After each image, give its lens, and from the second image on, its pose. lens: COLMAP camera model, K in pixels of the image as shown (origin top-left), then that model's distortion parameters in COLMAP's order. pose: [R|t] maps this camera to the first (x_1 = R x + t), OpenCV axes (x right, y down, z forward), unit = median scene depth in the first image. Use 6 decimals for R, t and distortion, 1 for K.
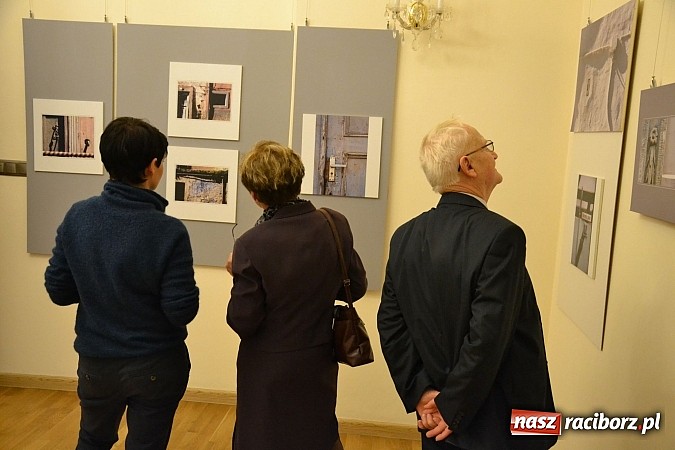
lens RADIAL K [[673.8, 0, 337.5], [0, 673.8, 225.0], [0, 0, 1]] dist [-0.069590, 0.267197]
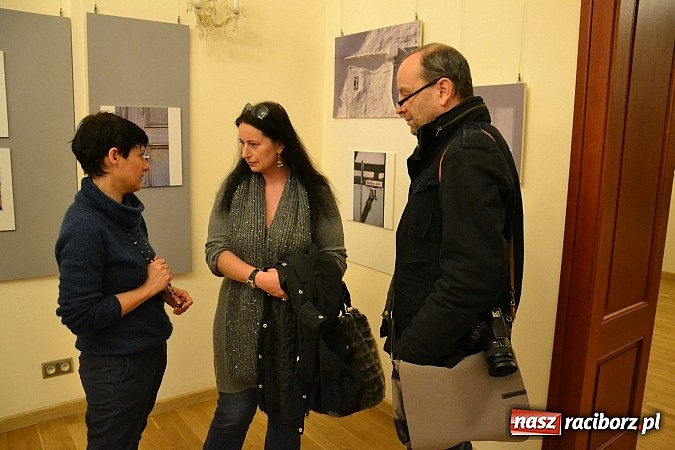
lens RADIAL K [[534.6, 0, 337.5], [0, 534.6, 225.0], [0, 0, 1]] dist [-0.157596, 0.129018]
pose [[0.746001, -0.144673, 0.650040, -0.304637], [0.104049, 0.989451, 0.100803, -0.036887], [-0.657766, -0.007563, 0.753185, 0.225503]]
